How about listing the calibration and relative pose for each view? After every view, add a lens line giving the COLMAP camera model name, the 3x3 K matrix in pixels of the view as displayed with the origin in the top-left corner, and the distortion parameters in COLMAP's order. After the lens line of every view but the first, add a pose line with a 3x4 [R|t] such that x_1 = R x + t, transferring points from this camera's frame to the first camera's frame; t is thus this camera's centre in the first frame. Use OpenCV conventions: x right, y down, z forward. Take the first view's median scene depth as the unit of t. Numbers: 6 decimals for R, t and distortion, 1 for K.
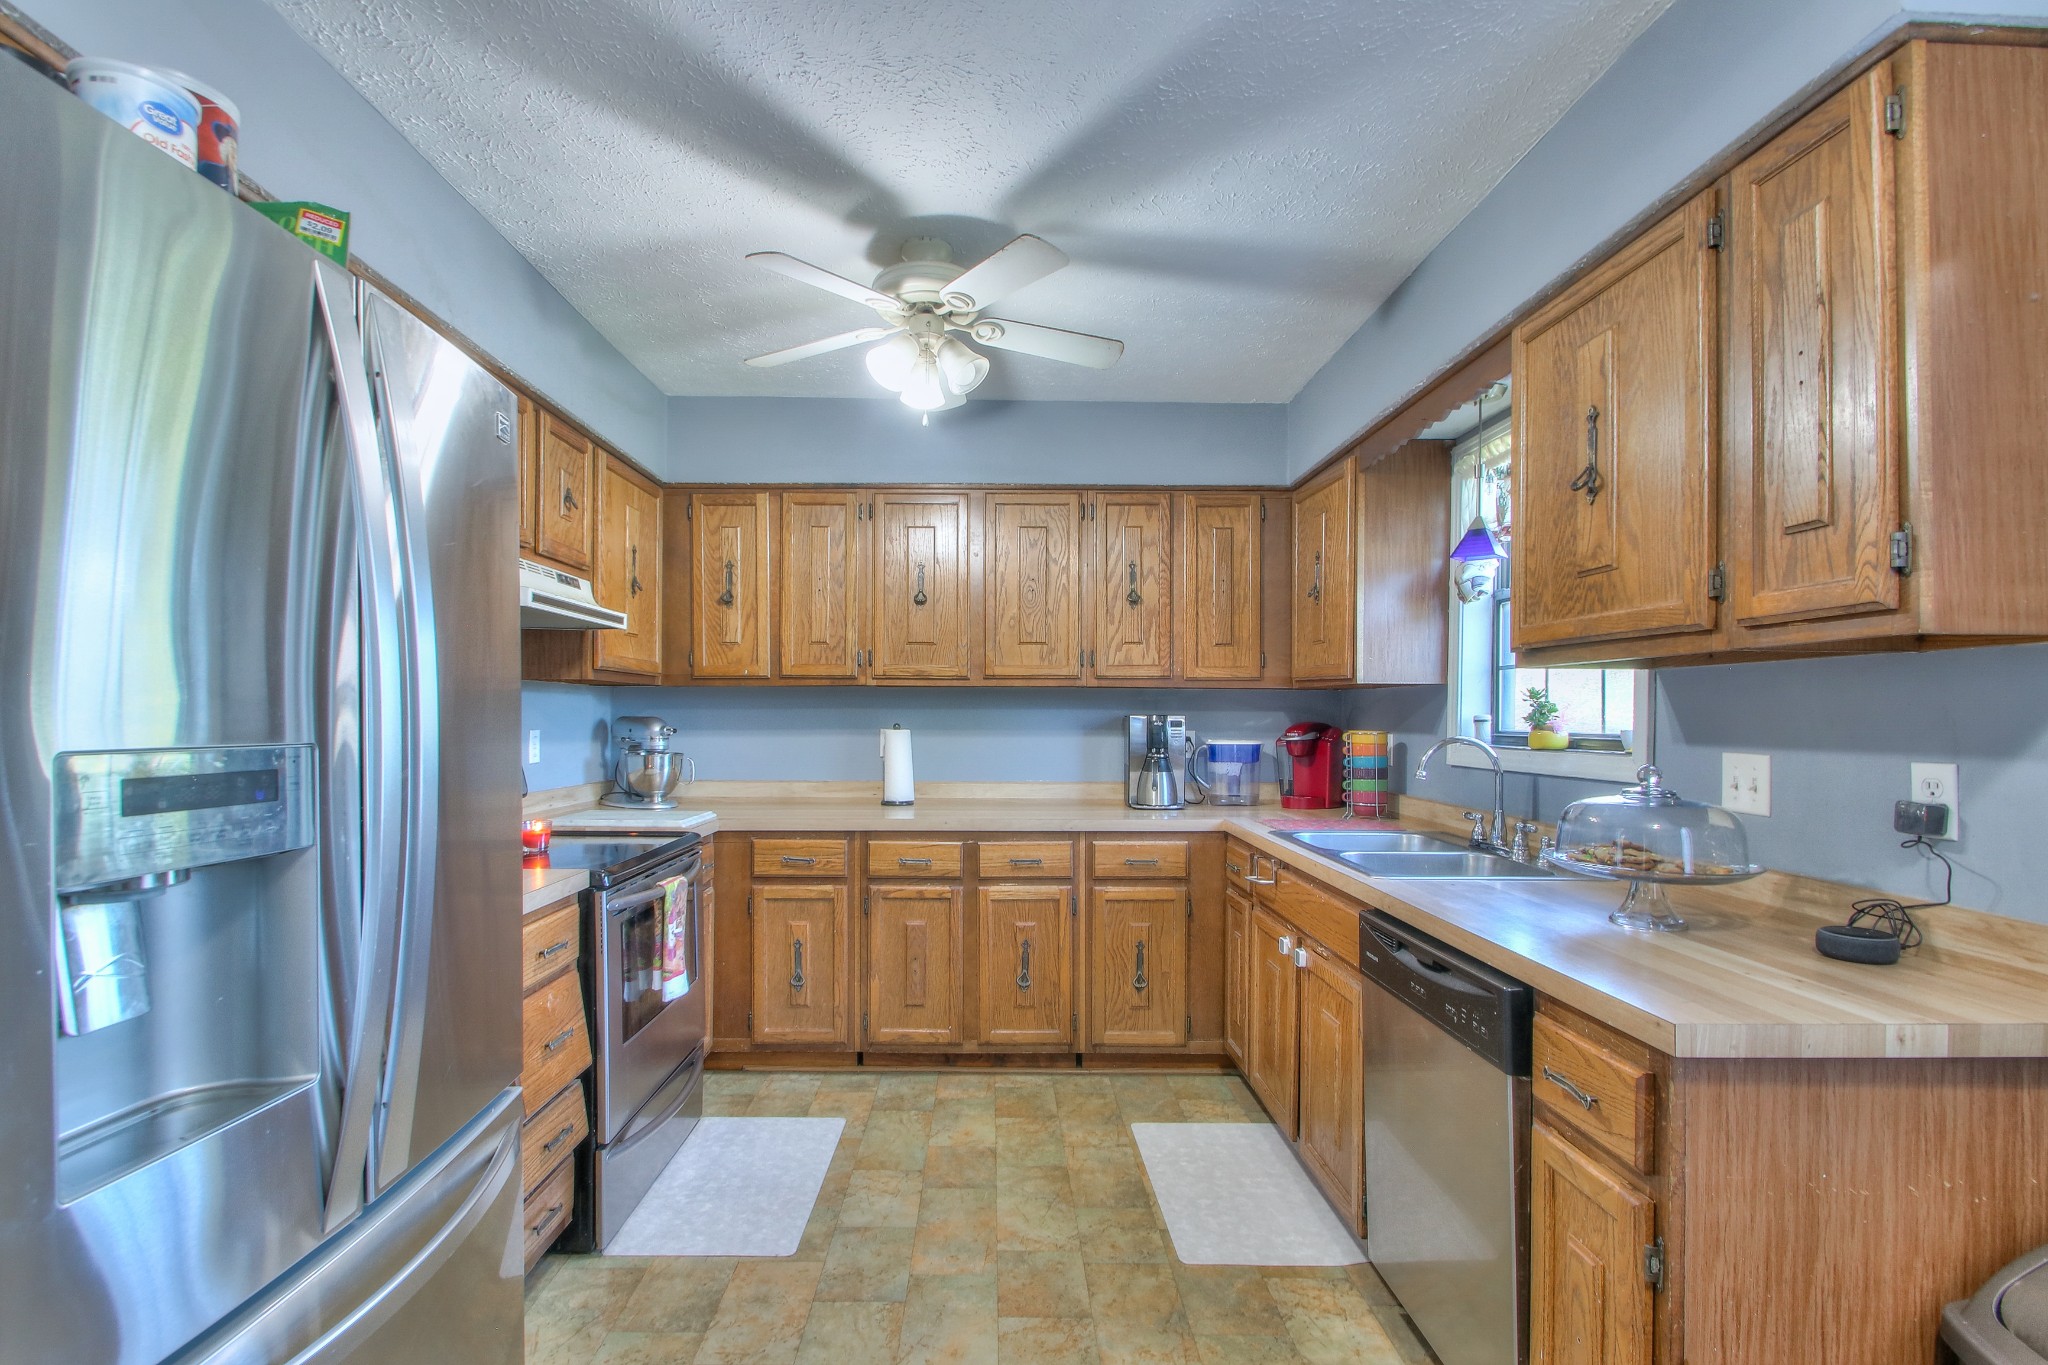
lens RADIAL K [[957.6, 0, 990.2], [0, 957.6, 716.4], [0, 0, 1]] dist [0.010263, -0.000353]
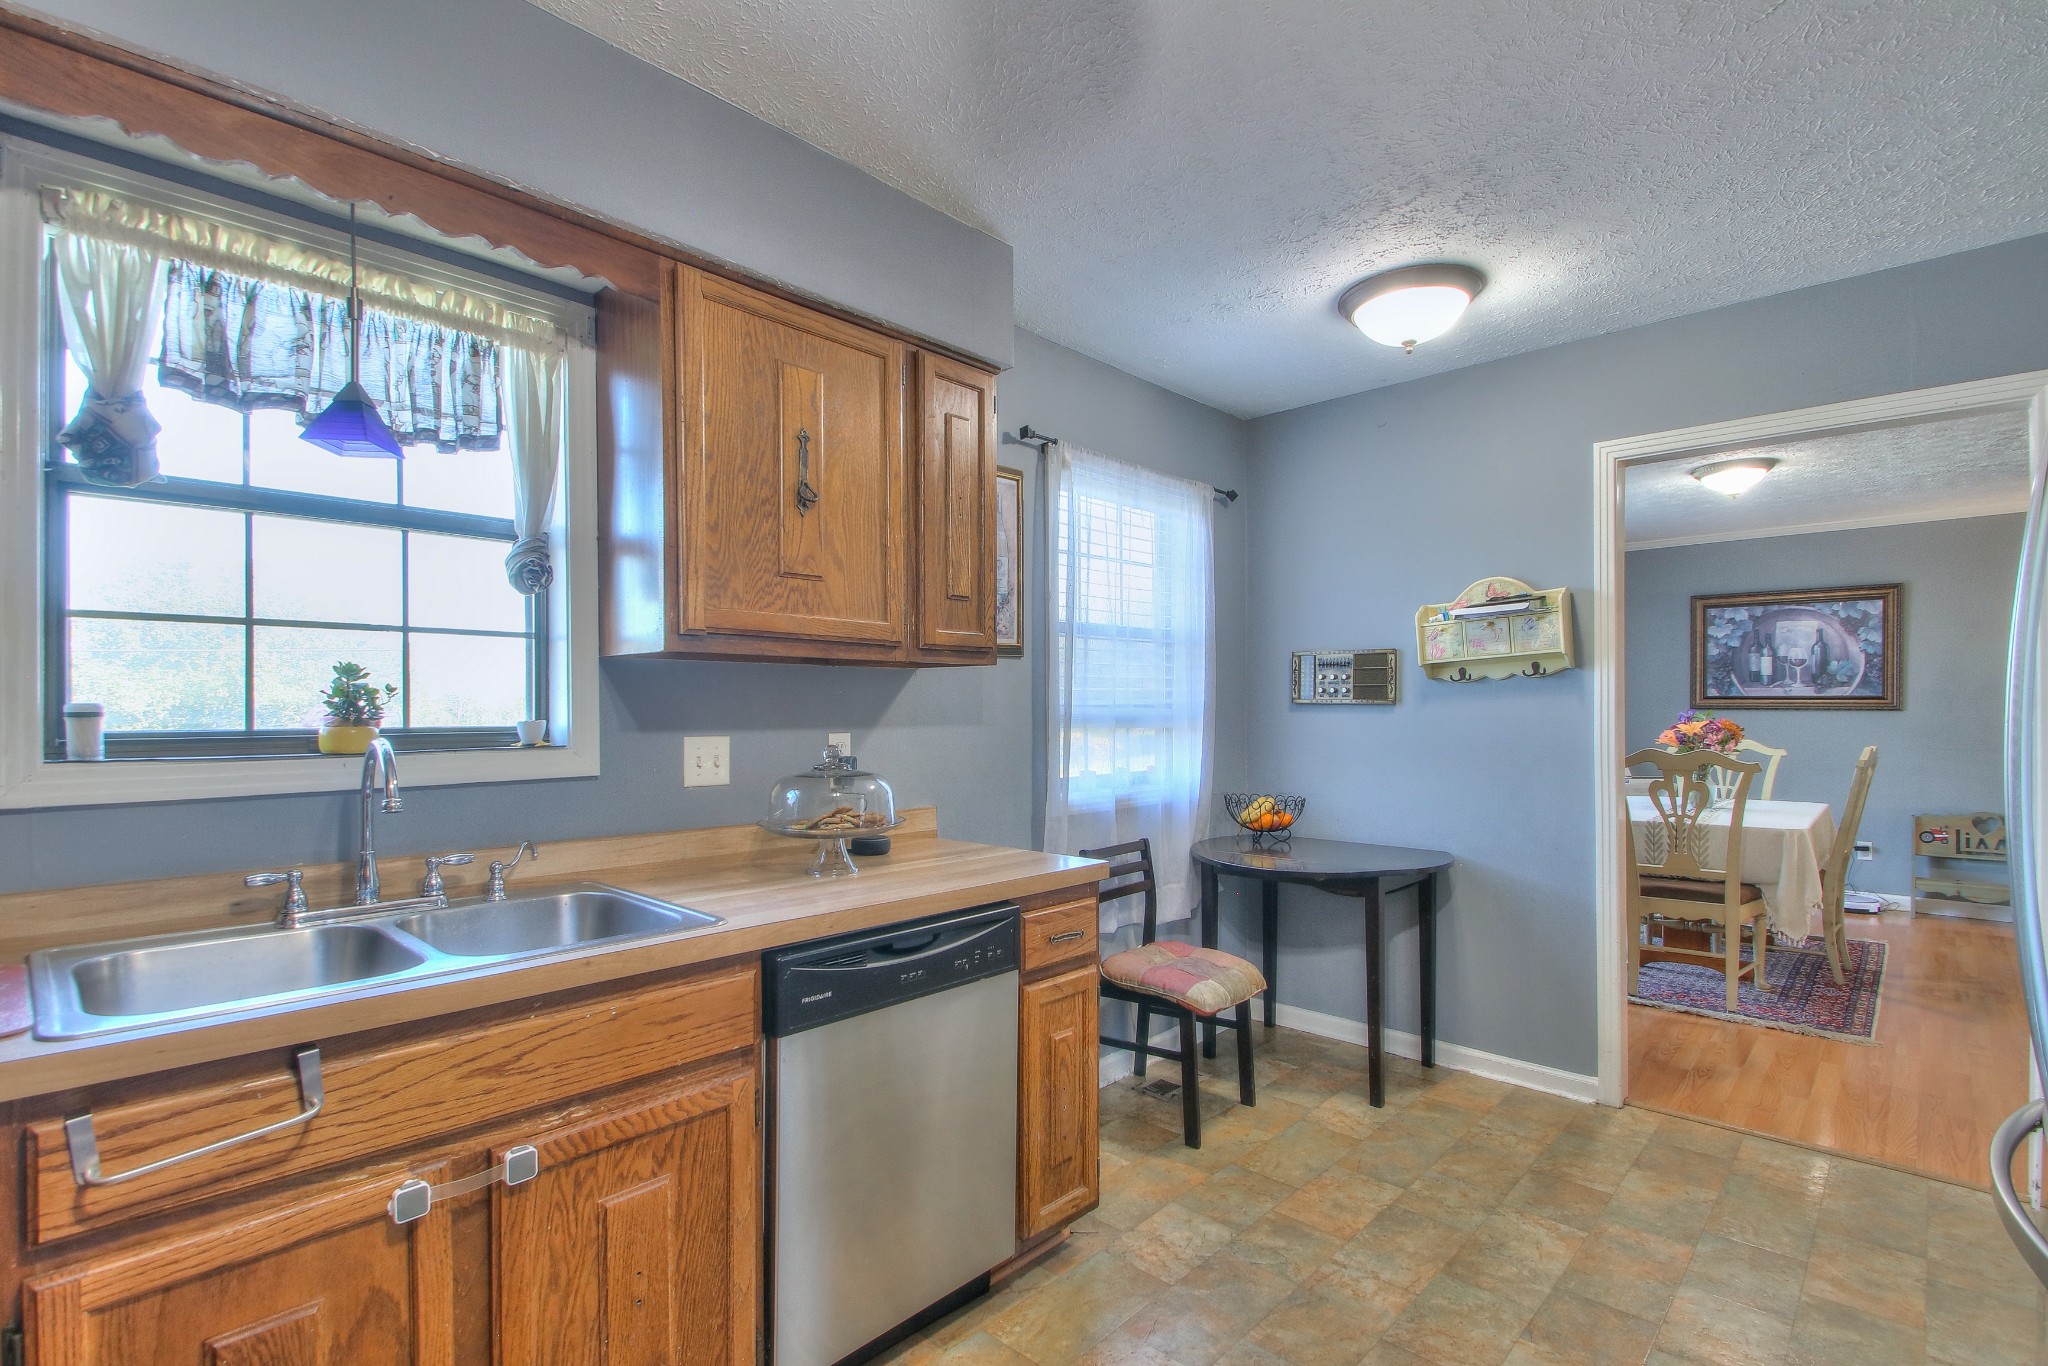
lens RADIAL K [[957.6, 0, 990.2], [0, 957.6, 716.9], [0, 0, 1]] dist [0.010263, -0.000353]
pose [[-0.709324, -0.014204, 0.704740, -0.317242], [-0.004046, 0.999863, 0.016080, -0.006186], [-0.704871, 0.008555, -0.709284, 1.638542]]
